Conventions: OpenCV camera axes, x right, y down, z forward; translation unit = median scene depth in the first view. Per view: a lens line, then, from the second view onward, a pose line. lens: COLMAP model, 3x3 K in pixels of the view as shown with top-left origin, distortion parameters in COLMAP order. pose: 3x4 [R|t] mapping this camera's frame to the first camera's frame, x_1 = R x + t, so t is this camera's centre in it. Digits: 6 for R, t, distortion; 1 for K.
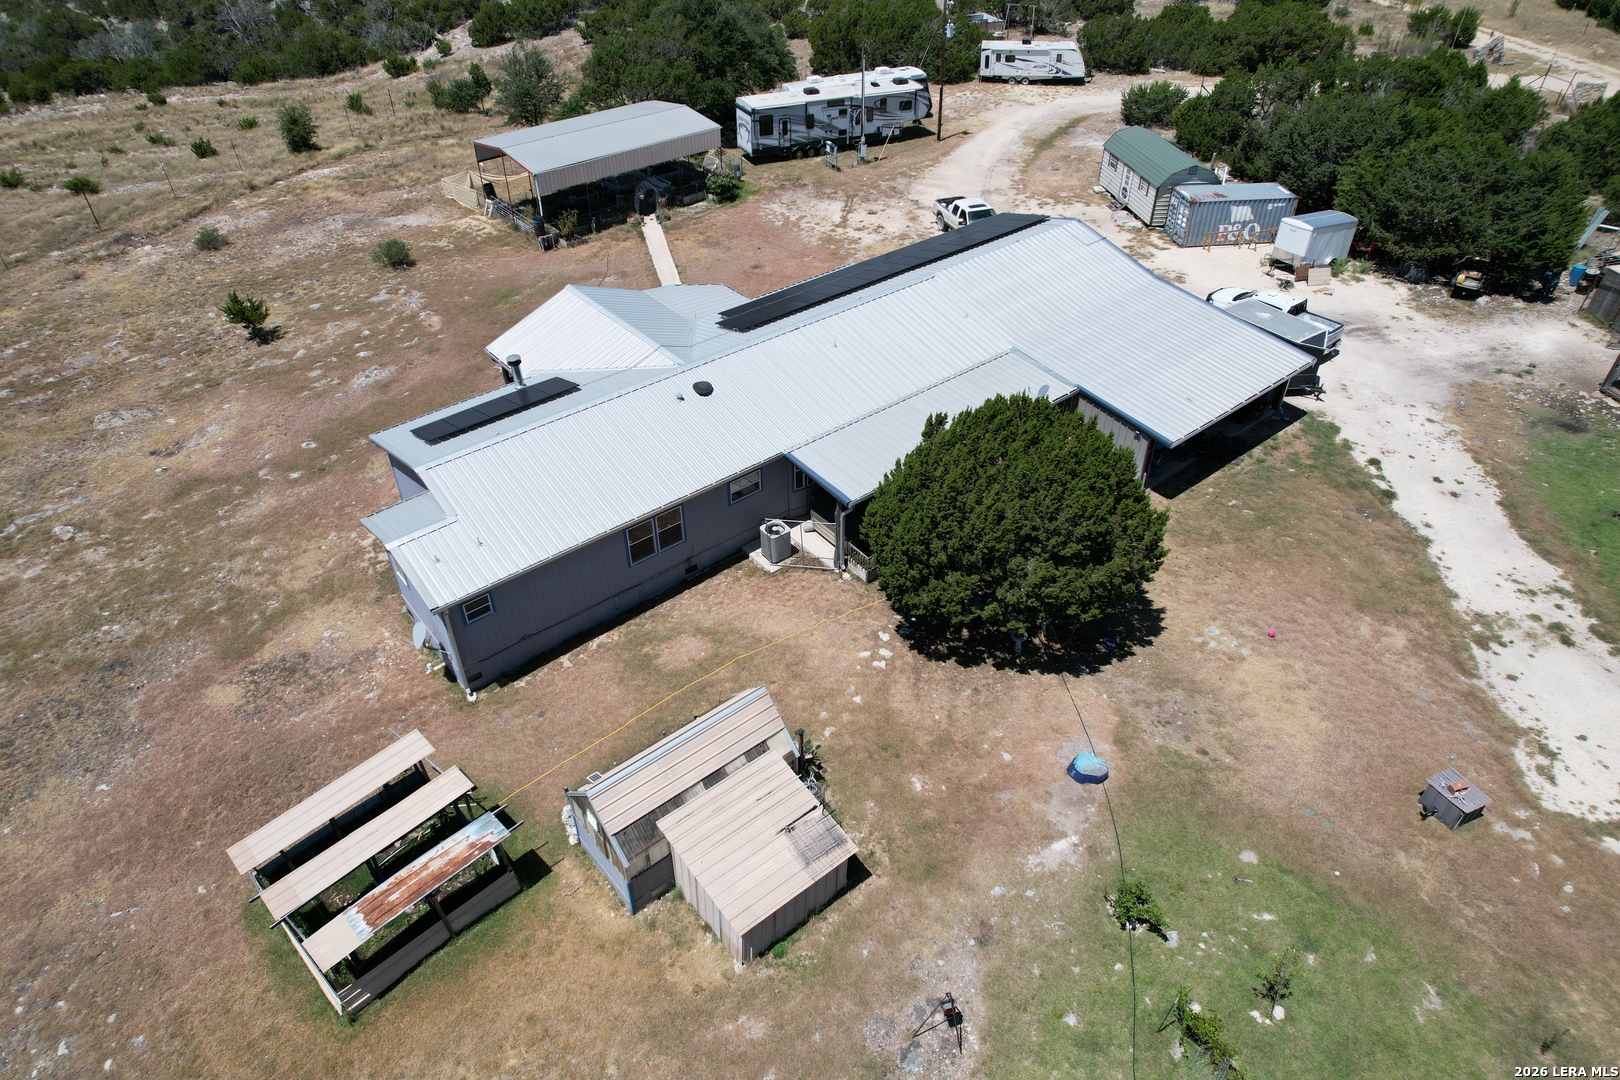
lens RADIAL K [[1039.7, 0, 817.0], [0, 1039.7, 528.2], [0, 0, 1]] dist [-0.078515, 0.073815]
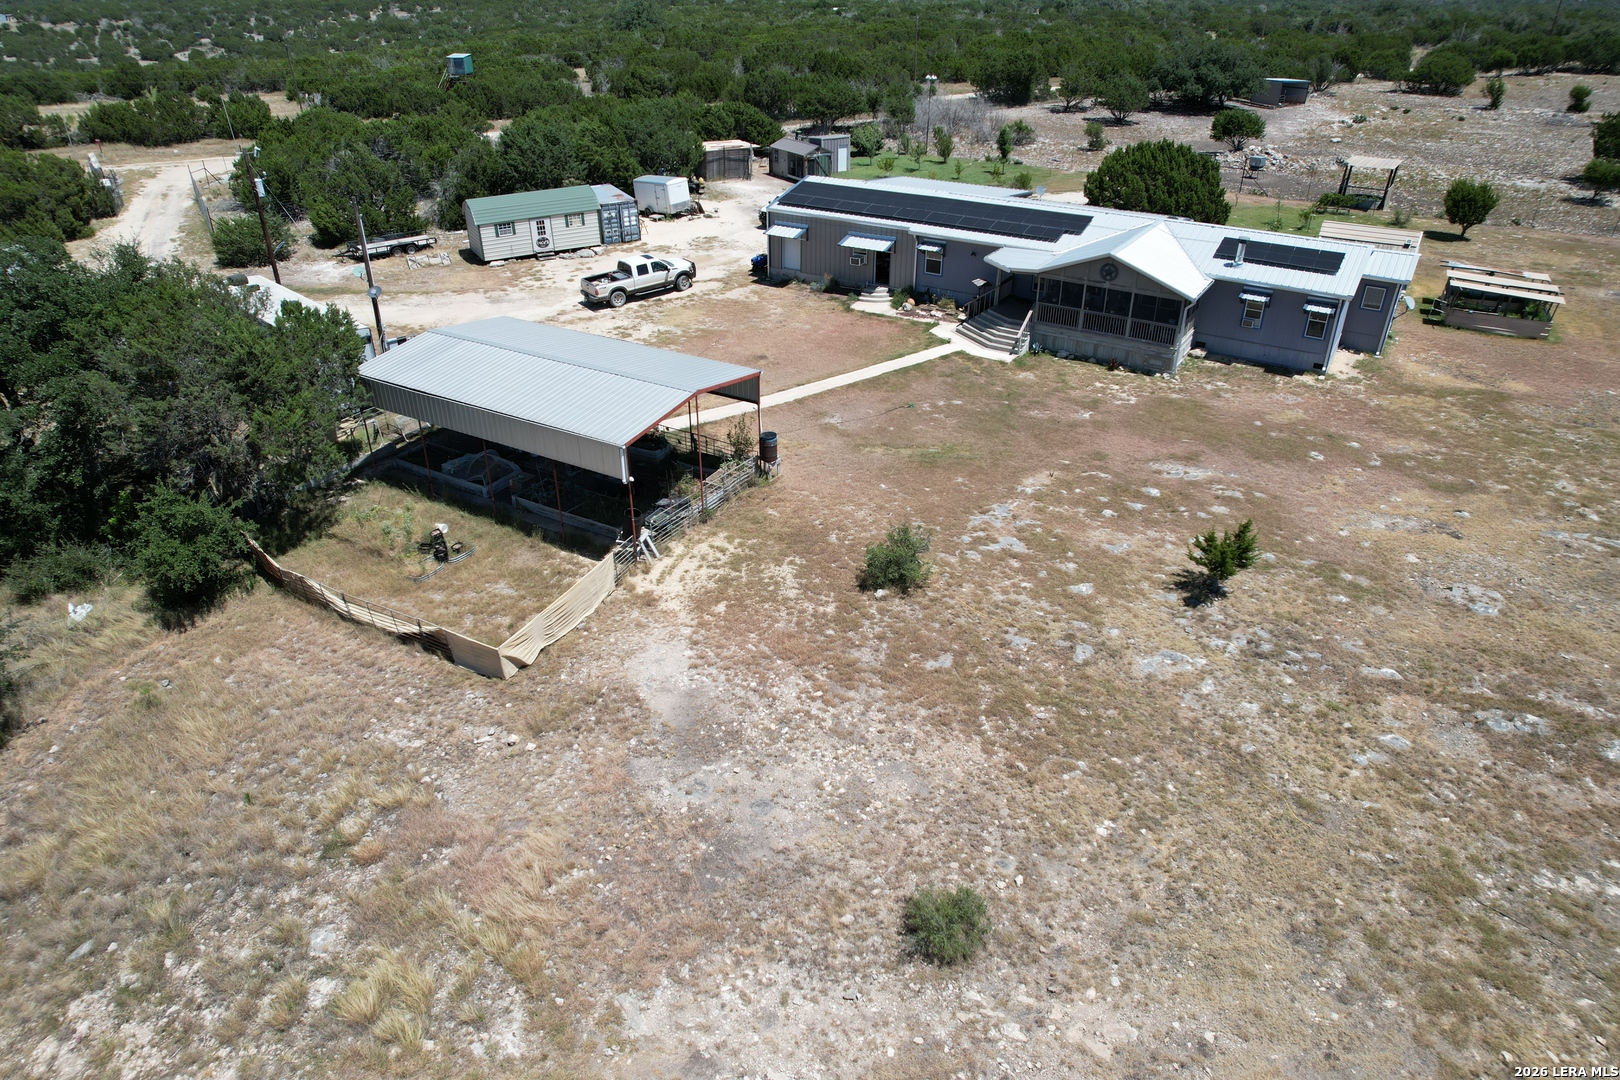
lens RADIAL K [[1039.7, 0, 805.9], [0, 1039.7, 537.1], [0, 0, 1]] dist [-0.078515, 0.073815]
pose [[-0.318143, -0.461756, 0.827989, -1.265571], [0.583751, 0.592754, 0.554867, -0.910374], [-0.747007, 0.659867, 0.080971, 1.439785]]
